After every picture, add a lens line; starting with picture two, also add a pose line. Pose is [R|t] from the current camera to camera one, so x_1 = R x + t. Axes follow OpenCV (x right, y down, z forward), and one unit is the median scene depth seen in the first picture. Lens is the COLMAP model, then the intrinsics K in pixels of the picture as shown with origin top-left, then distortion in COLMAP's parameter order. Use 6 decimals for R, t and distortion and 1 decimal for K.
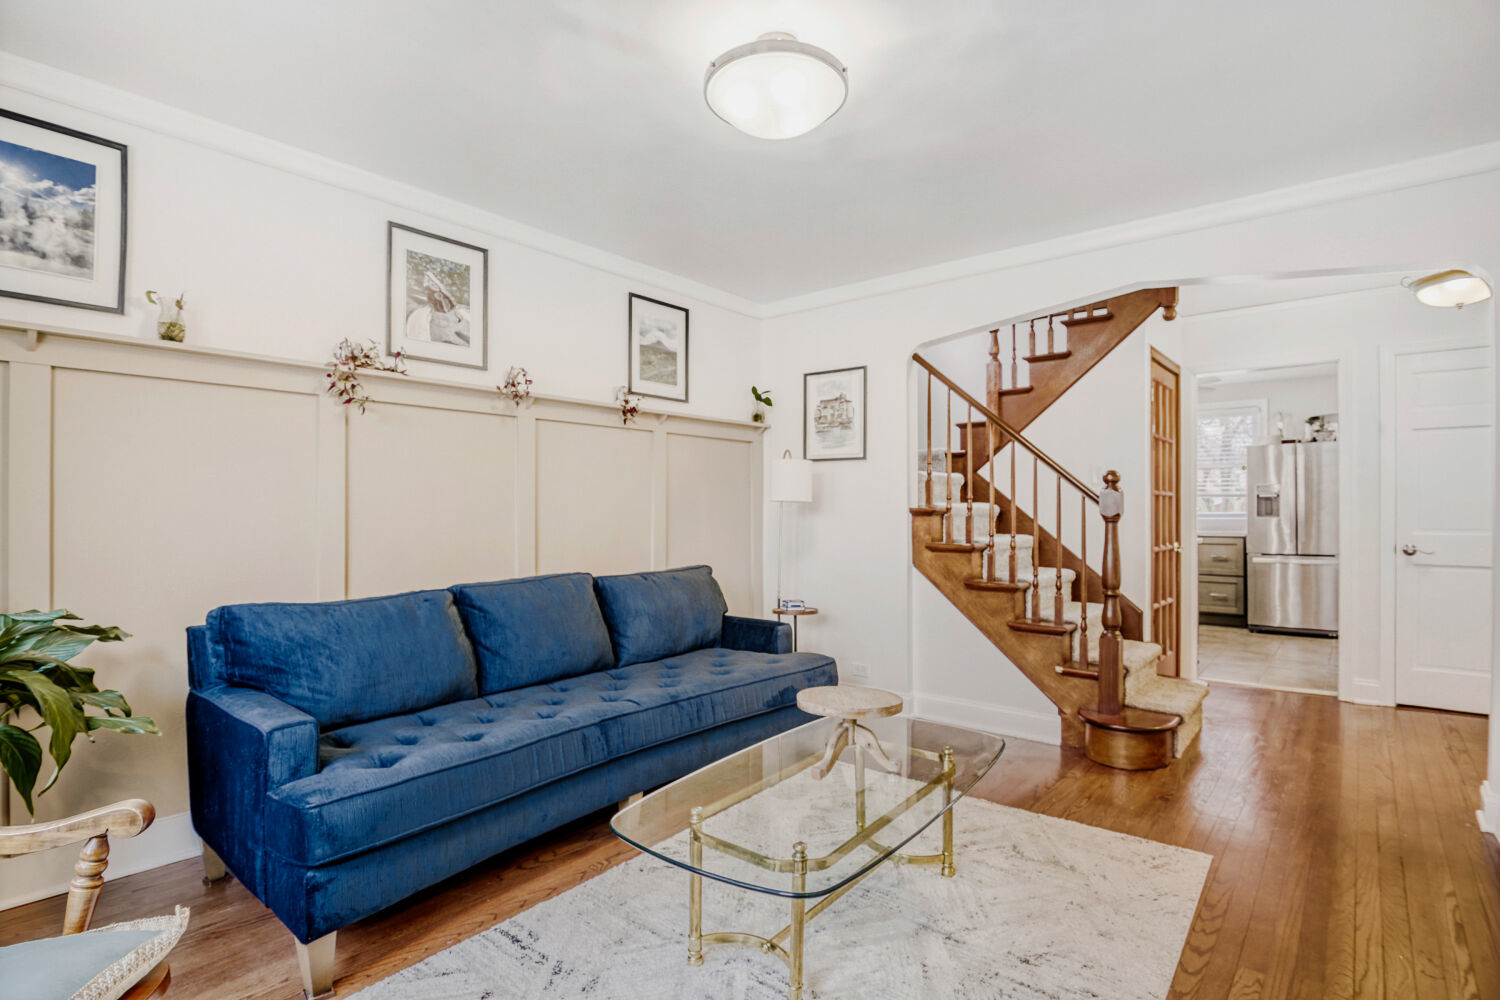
lens RADIAL K [[742.3, 0, 751.6], [0, 742.3, 509.7], [0, 0, 1]] dist [-0.018775, -0.001365]
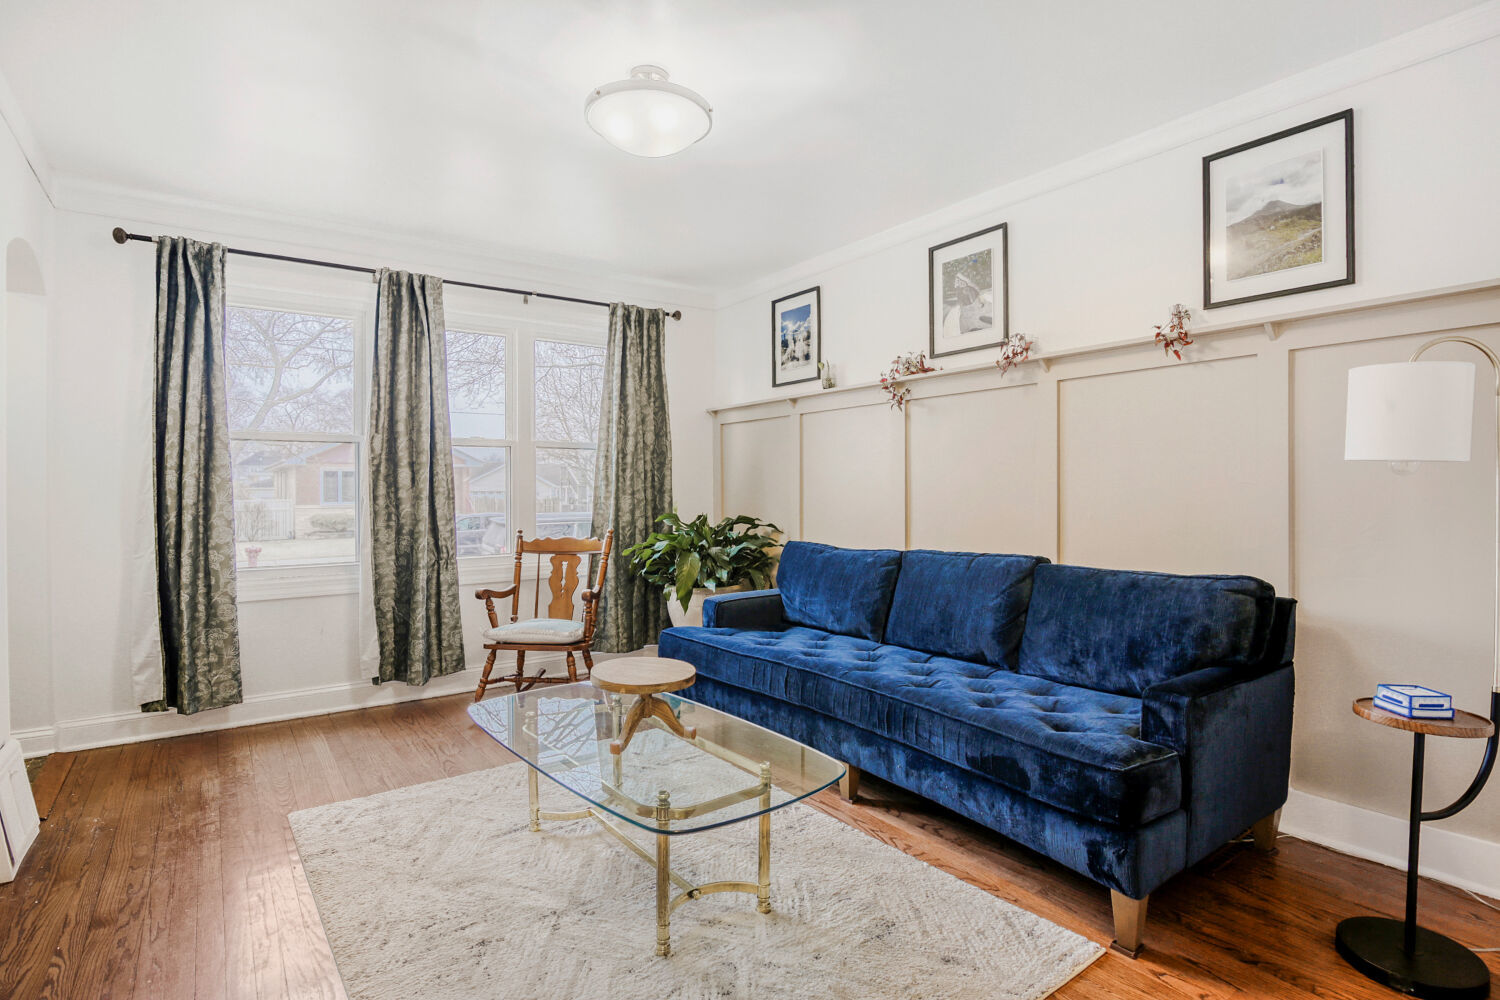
lens RADIAL K [[742.3, 0, 750.7], [0, 742.3, 493.6], [0, 0, 1]] dist [-0.018775, -0.001365]
pose [[-0.245898, 0.017203, -0.969143, 0.731667], [0.016396, 0.999773, 0.013586, -0.004844], [0.969157, -0.012549, -0.246124, 0.943955]]
